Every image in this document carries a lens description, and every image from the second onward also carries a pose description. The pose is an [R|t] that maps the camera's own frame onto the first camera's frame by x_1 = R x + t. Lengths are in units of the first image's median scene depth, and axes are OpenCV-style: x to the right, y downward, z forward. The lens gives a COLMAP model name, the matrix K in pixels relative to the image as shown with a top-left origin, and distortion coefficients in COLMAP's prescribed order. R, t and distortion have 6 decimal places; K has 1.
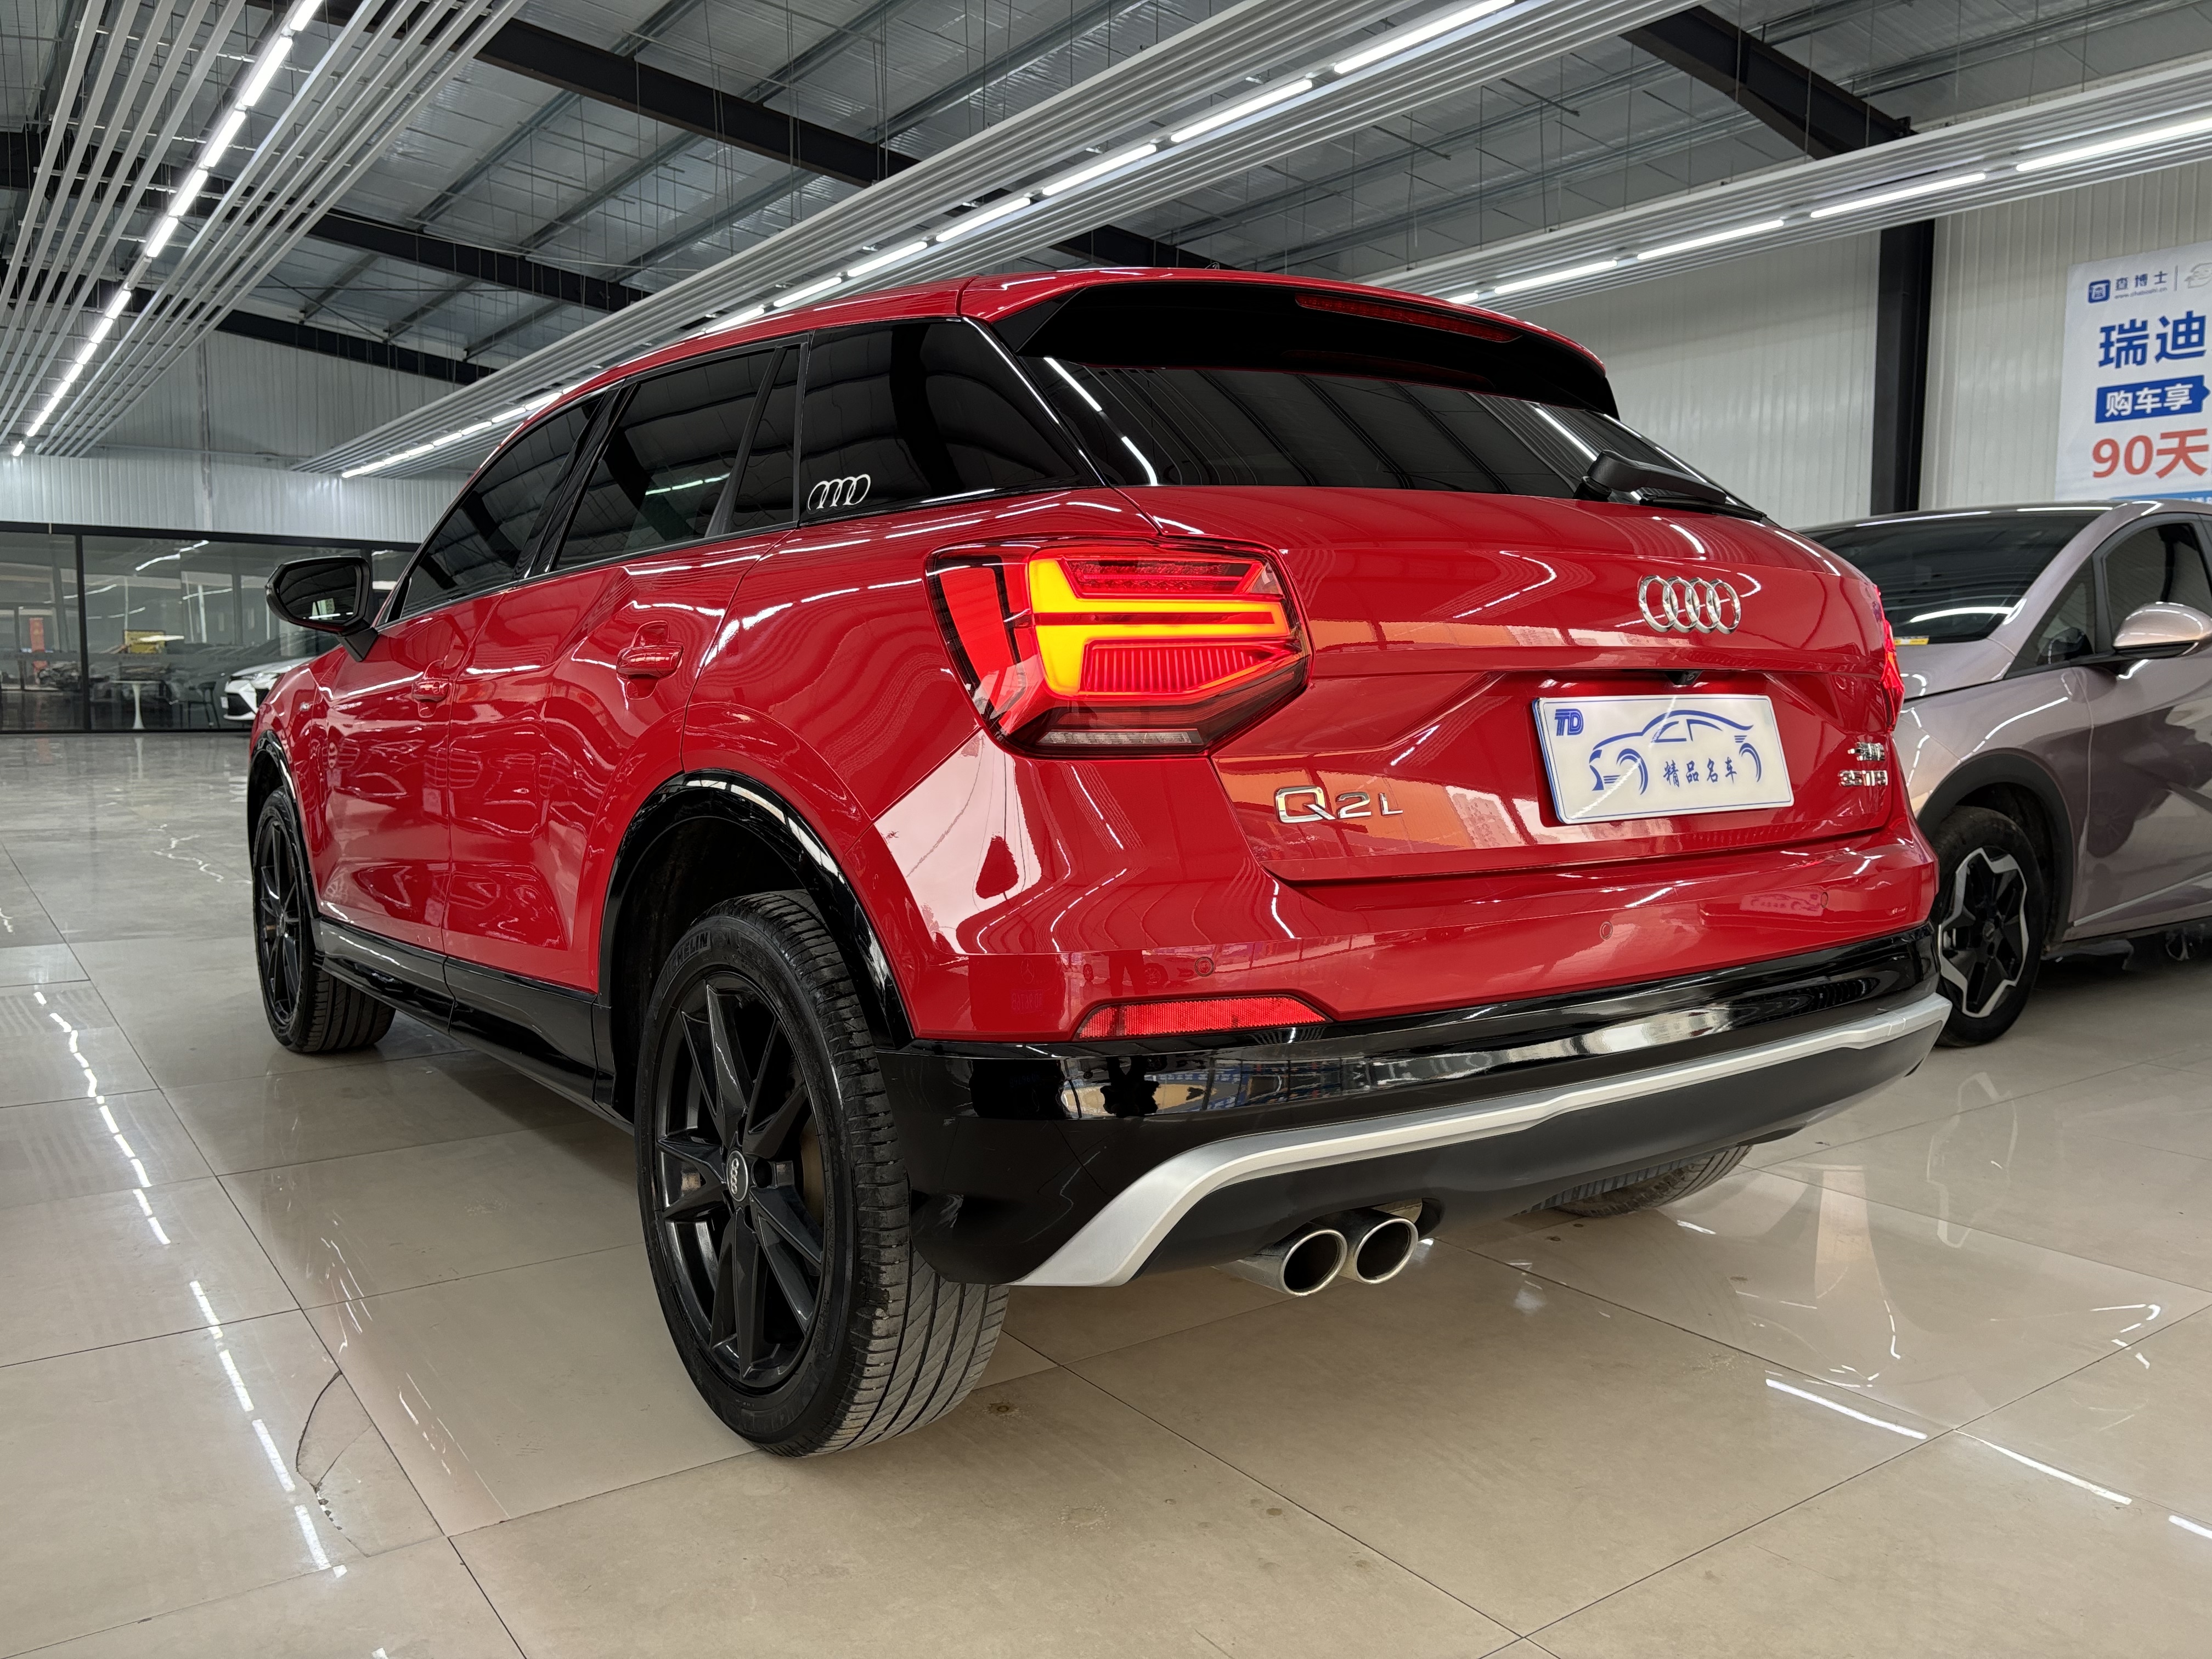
lens RADIAL K [[1659.6, 0, 1111.0], [0, 1659.6, 833.3], [0, 0, 1]] dist [0.047718, -0.054176]
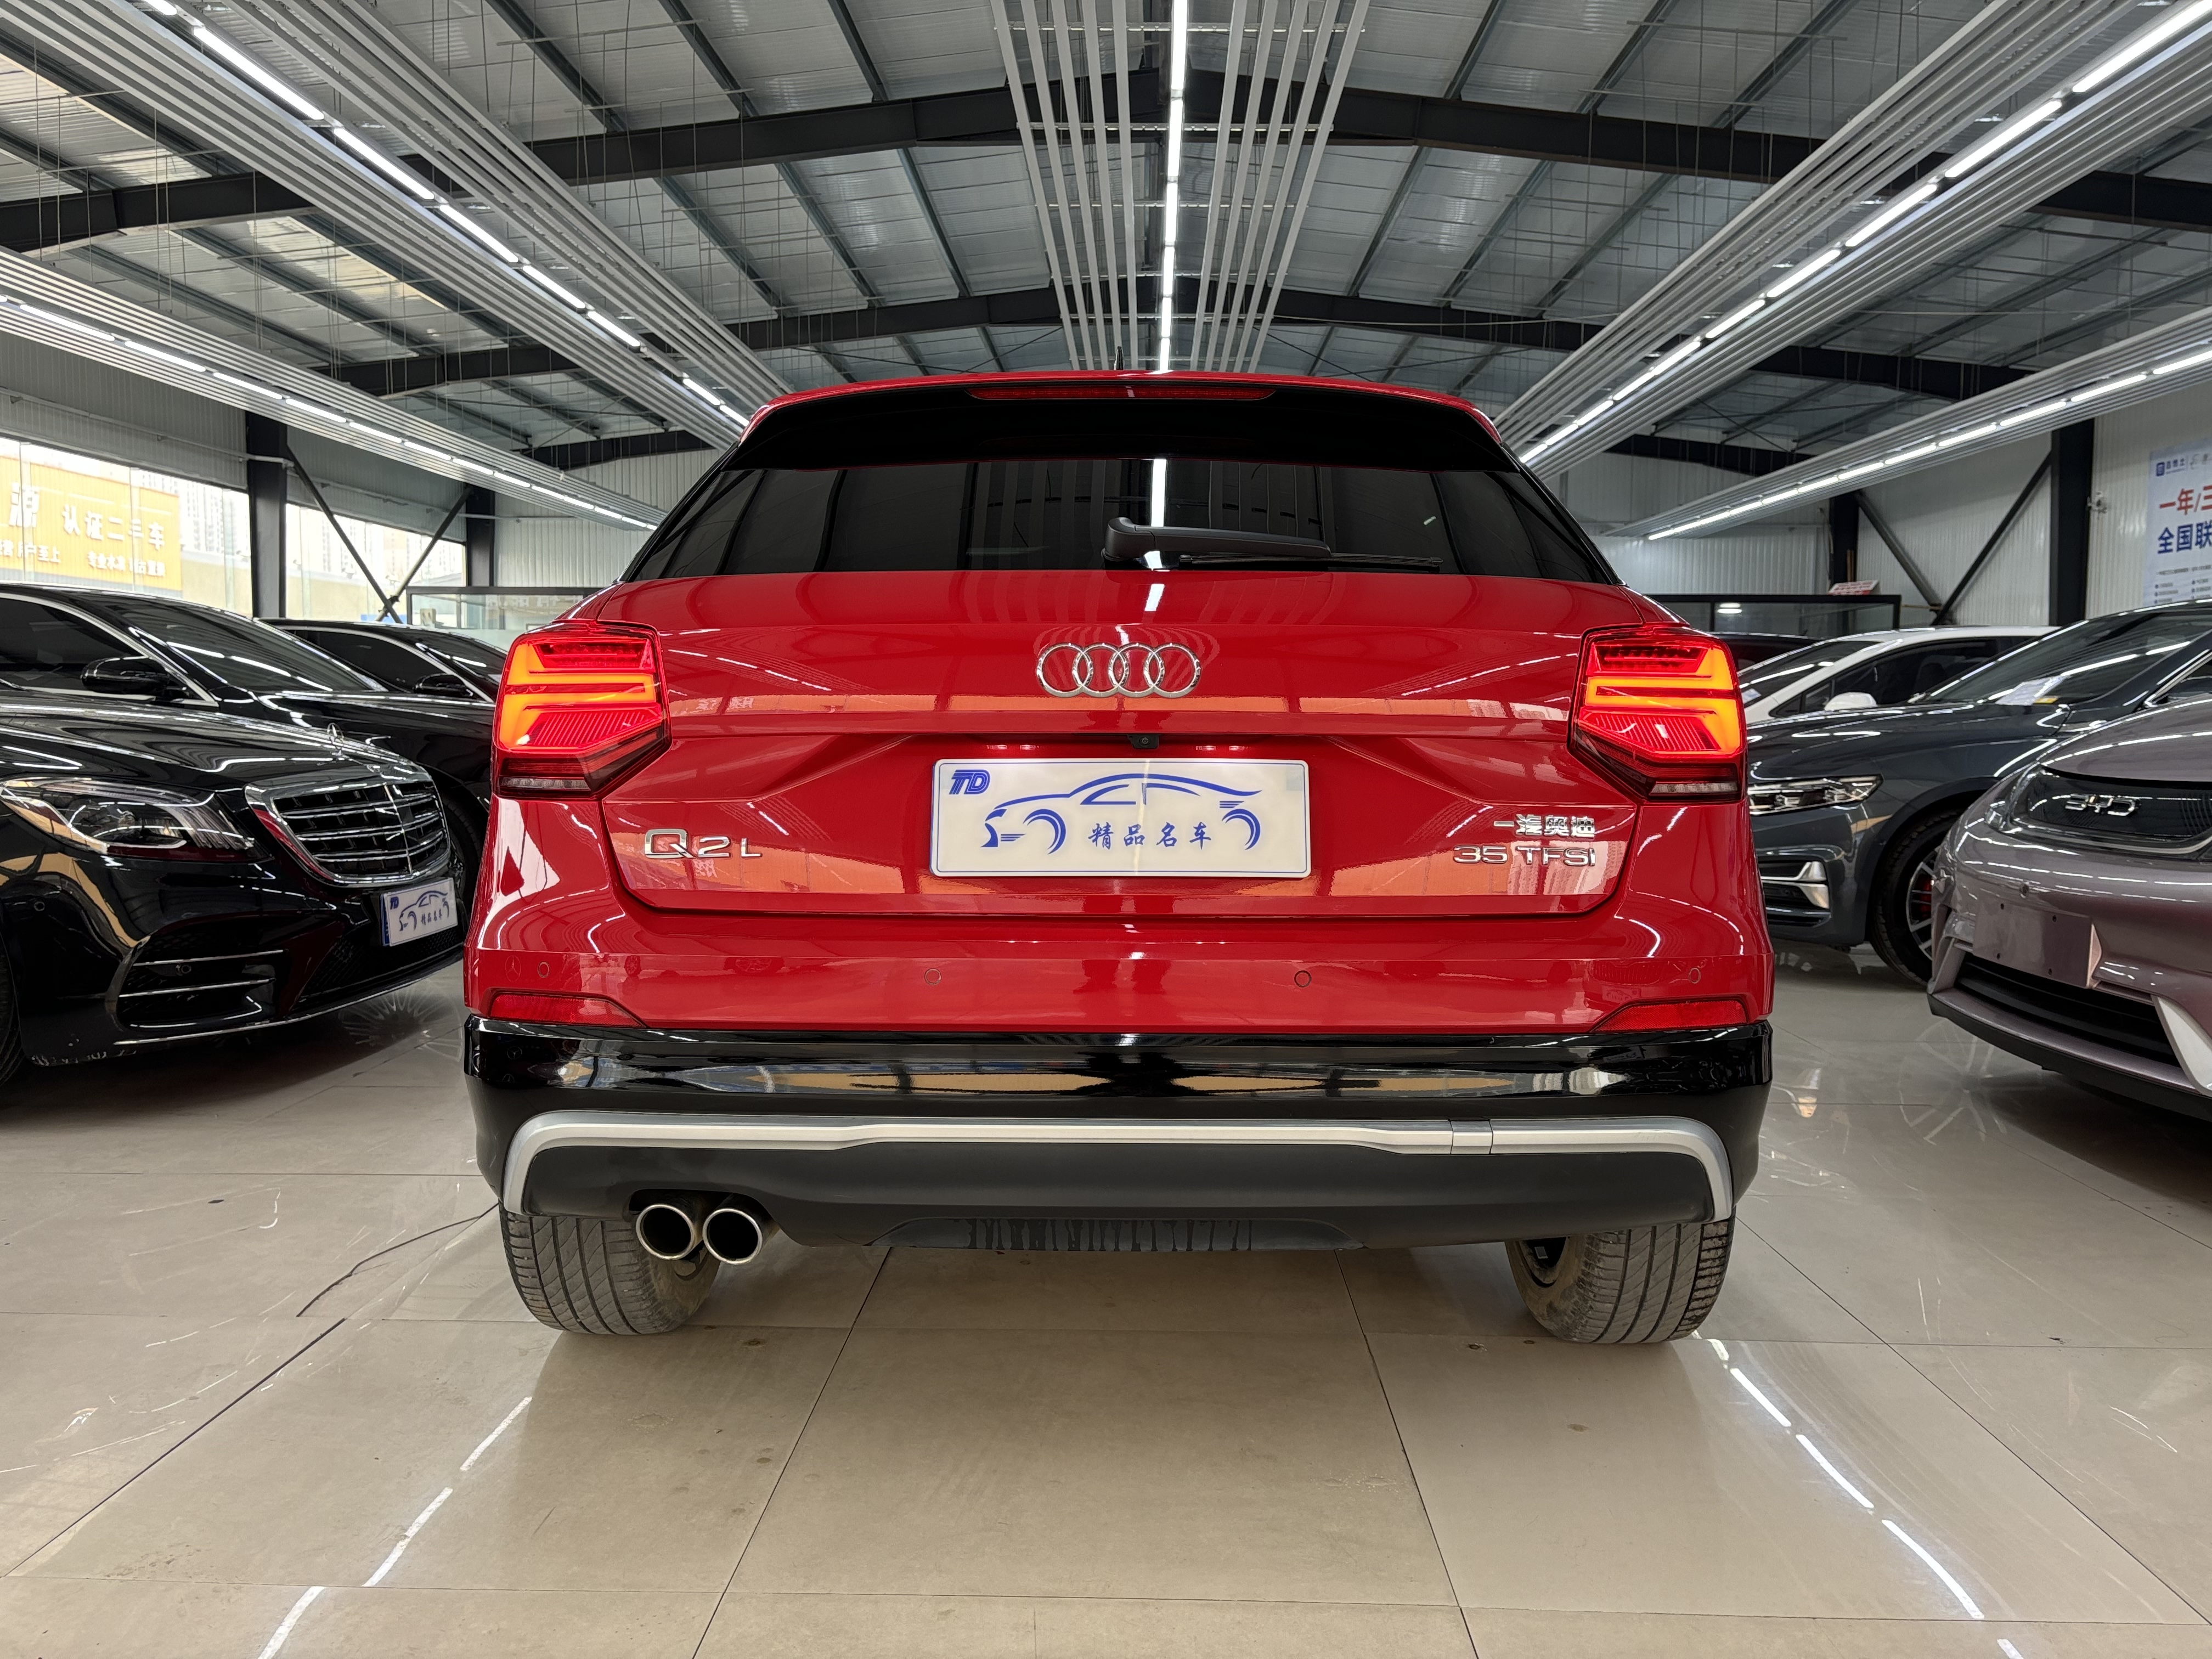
lens RADIAL K [[1659.6, 0, 1111.0], [0, 1659.6, 833.3], [0, 0, 1]] dist [0.047718, -0.054176]
pose [[0.800871, 0.044261, -0.597199, 0.938921], [-0.057986, 0.998310, -0.003771, -0.033847], [0.596023, 0.037649, 0.802084, 0.199562]]
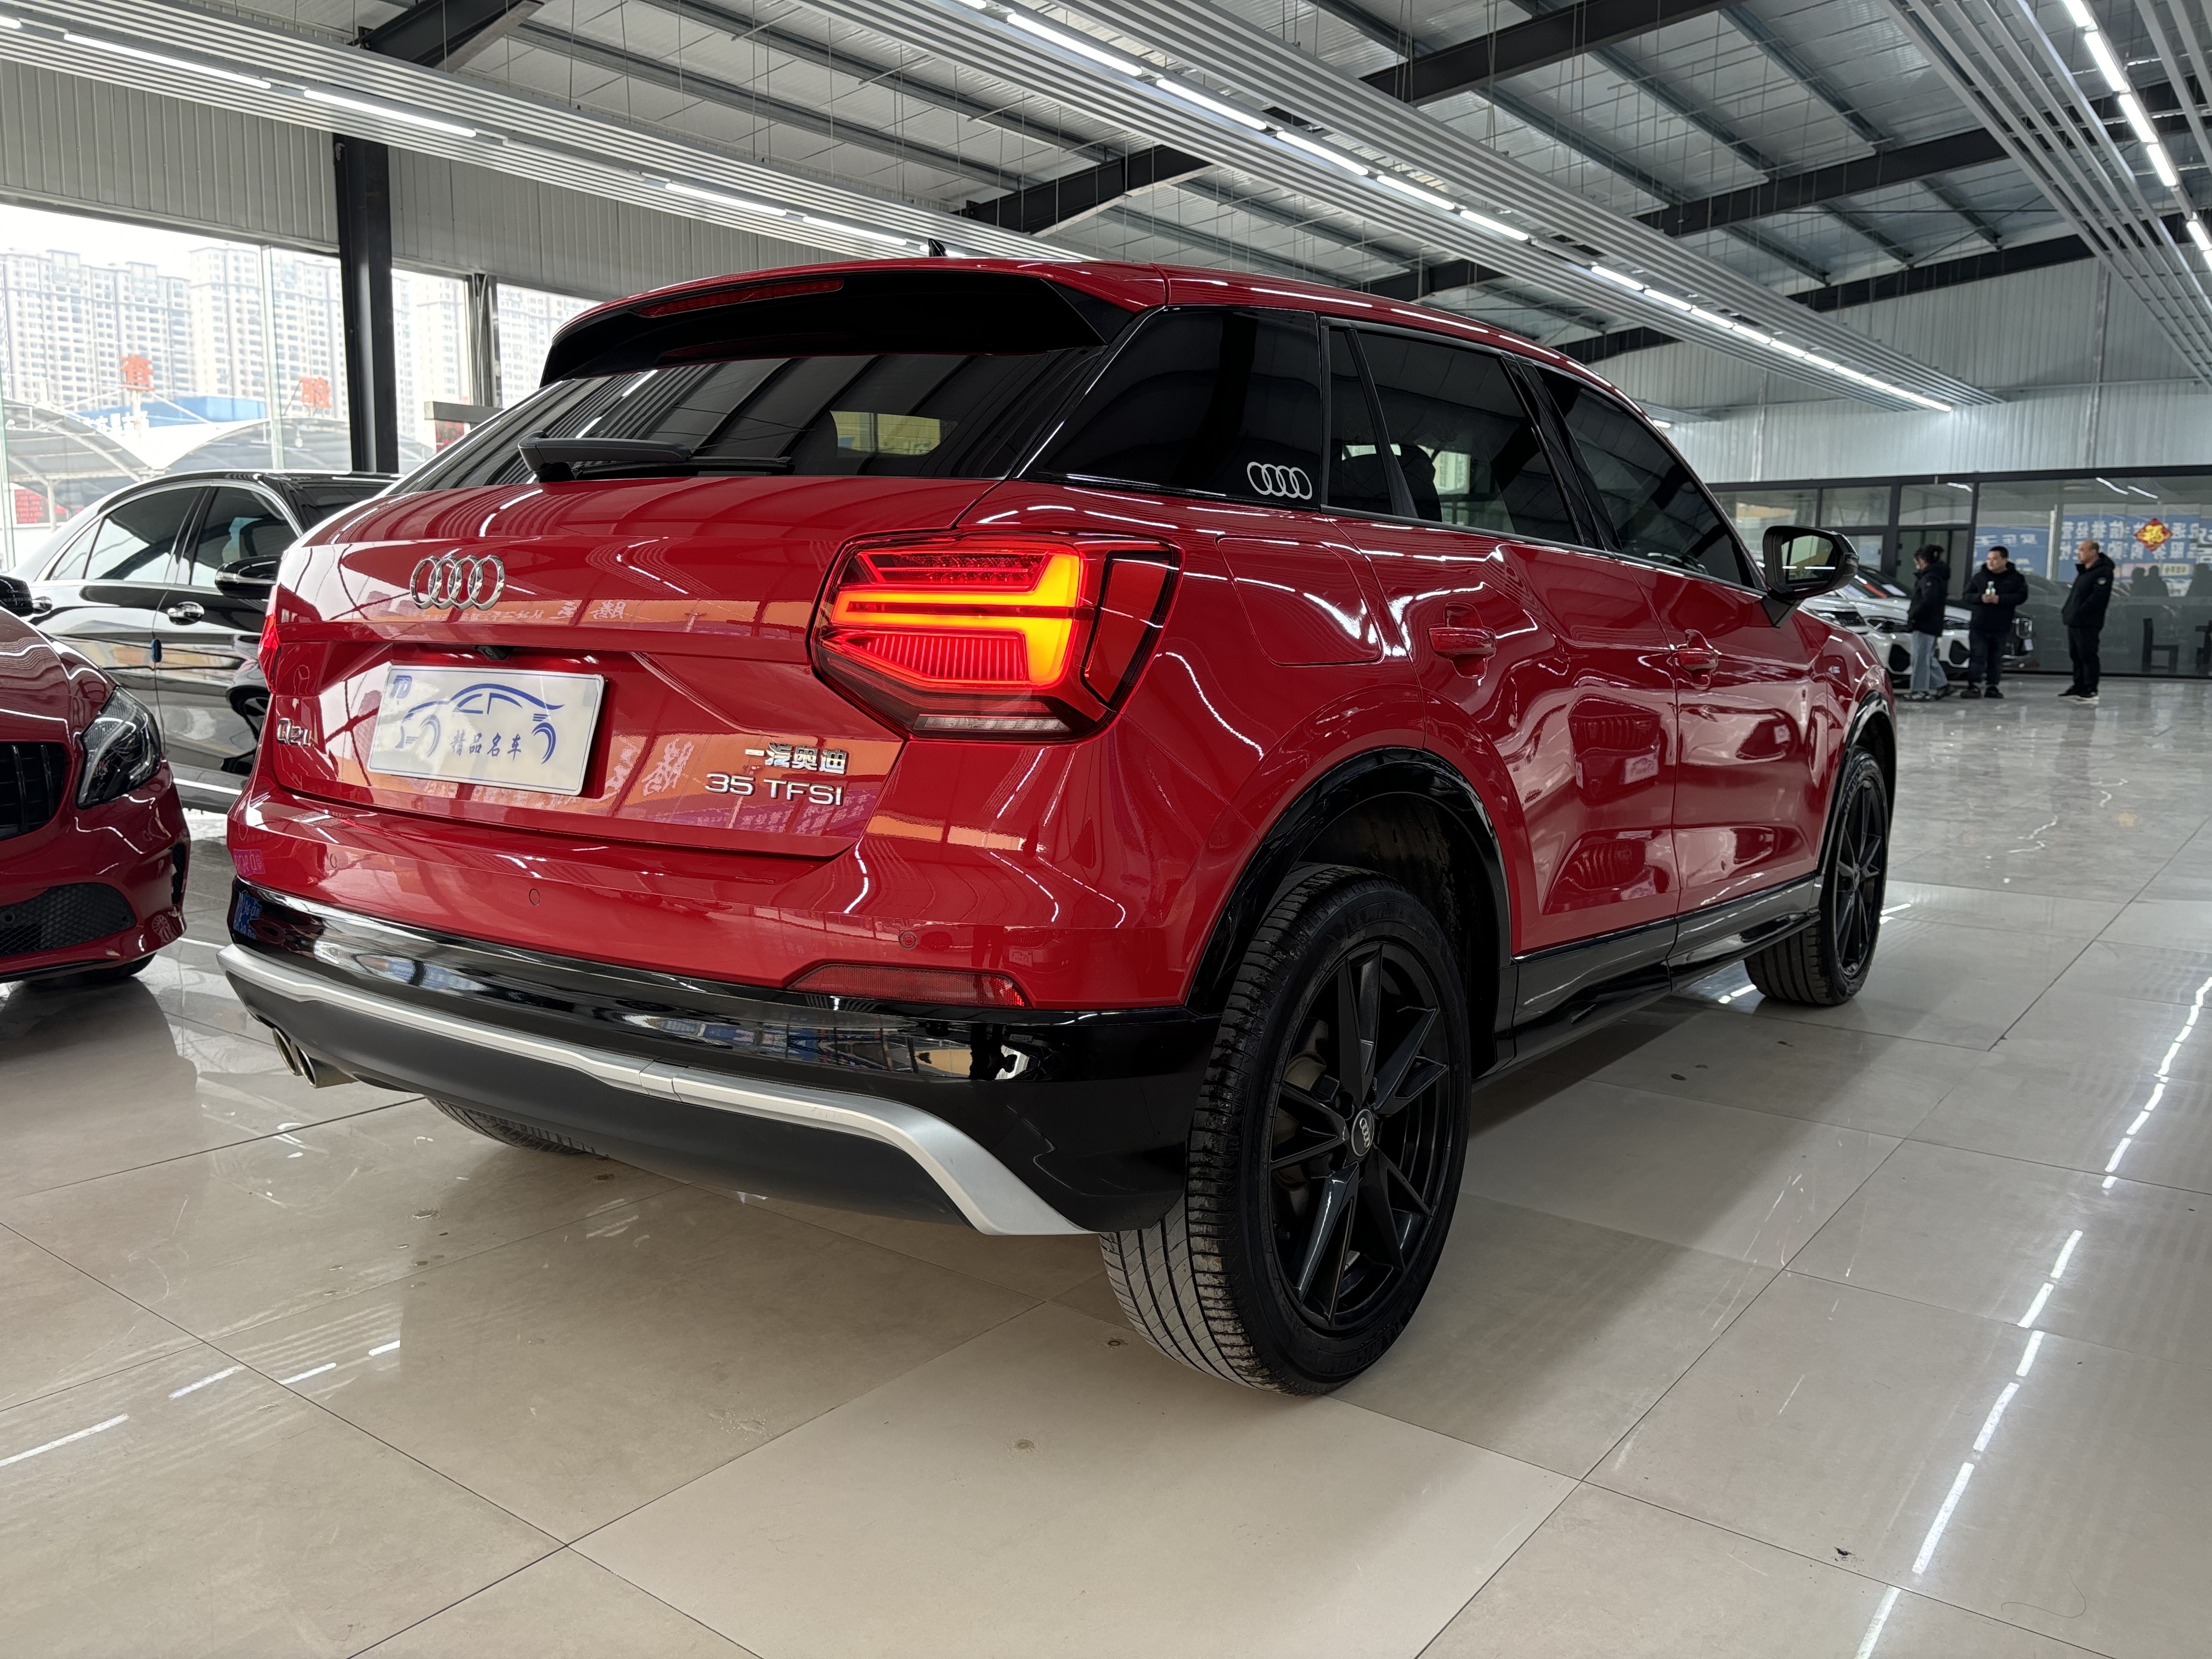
lens RADIAL K [[1669.7, 0, 1106.0], [0, 1669.7, 829.5], [0, 0, 1]] dist [0.053157, -0.050800]
pose [[0.293899, 0.126321, -0.947452, 1.477492], [-0.098297, 0.989968, 0.101498, -0.129776], [0.950769, 0.063302, 0.303368, 1.070668]]
